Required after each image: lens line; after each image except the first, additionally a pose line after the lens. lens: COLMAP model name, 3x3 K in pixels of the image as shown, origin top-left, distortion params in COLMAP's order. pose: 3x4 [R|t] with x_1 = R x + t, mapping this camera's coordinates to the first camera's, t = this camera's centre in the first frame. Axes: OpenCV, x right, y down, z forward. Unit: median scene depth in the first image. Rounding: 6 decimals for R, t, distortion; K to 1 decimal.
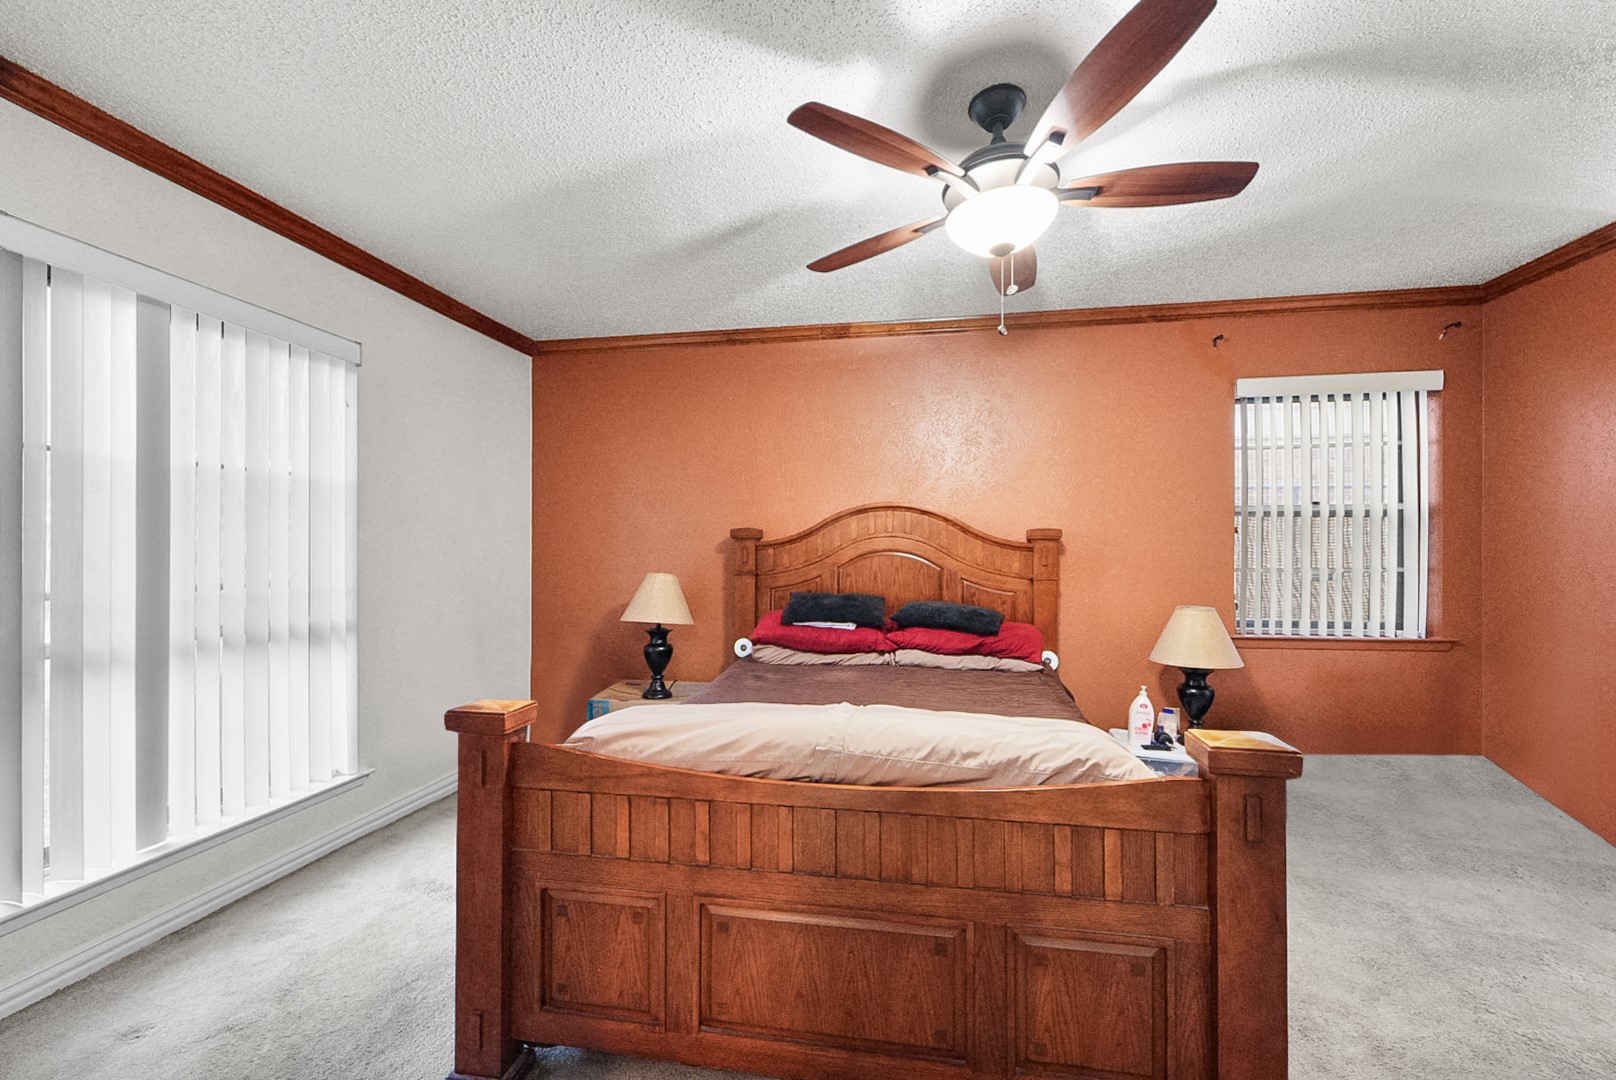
lens RADIAL K [[657.8, 0, 808.0], [0, 657.8, 549.6], [0, 0, 1]] dist [0.000718, 0.000051]
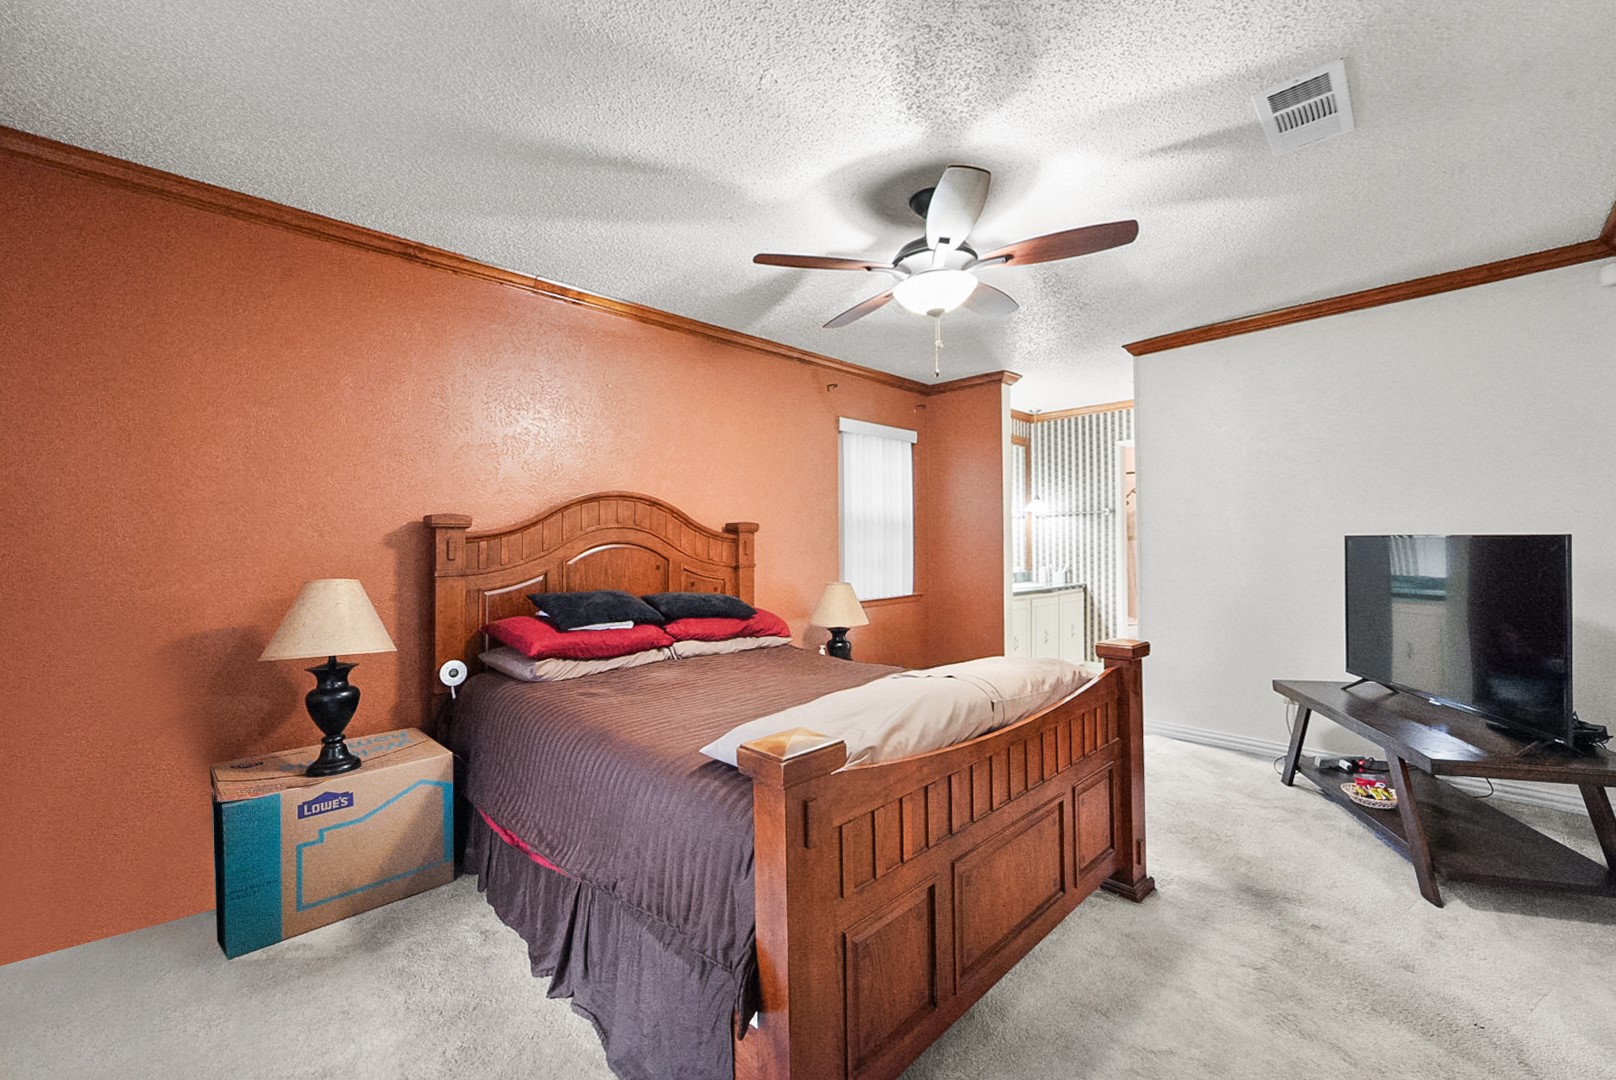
lens RADIAL K [[654.9, 0, 808.0], [0, 654.9, 540.0], [0, 0, 1]] dist [-0.000067, -0.000062]
pose [[0.578427, -0.003292, 0.815727, -0.535315], [0.007970, 0.999967, -0.001616, 0.001453], [-0.815695, 0.007436, 0.578434, 0.264718]]
